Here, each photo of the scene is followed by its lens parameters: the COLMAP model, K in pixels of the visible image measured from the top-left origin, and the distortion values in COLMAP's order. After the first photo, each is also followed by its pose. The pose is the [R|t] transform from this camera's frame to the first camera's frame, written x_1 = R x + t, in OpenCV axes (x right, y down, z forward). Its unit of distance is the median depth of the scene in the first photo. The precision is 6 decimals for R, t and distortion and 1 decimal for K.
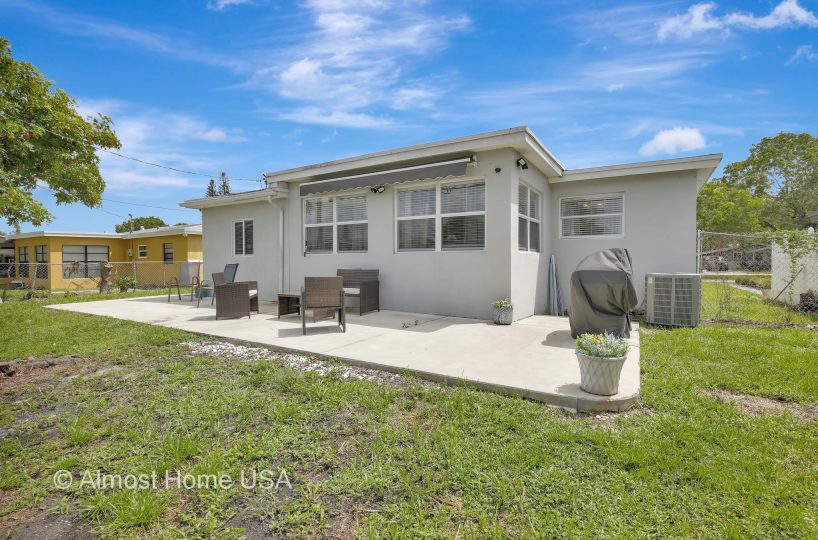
lens RADIAL K [[392.8, 0, 409.0], [0, 392.8, 270.0], [0, 0, 1]] dist [0.000618, 0.000101]
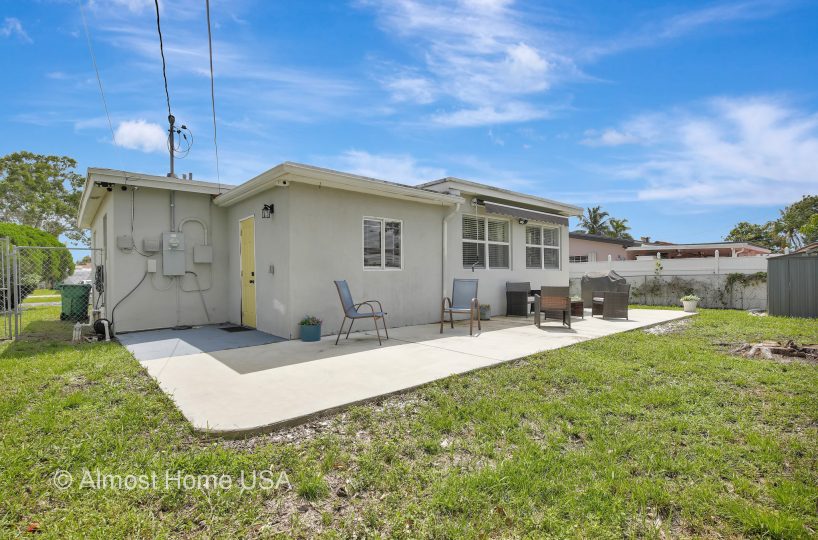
lens RADIAL K [[392.8, 0, 409.0], [0, 392.8, 270.0], [0, 0, 1]] dist [0.000618, 0.000101]
pose [[0.301684, 0.012218, 0.953330, -1.308837], [0.019022, 0.999642, -0.018831, -0.024292], [-0.953218, 0.023816, 0.301344, 0.885683]]
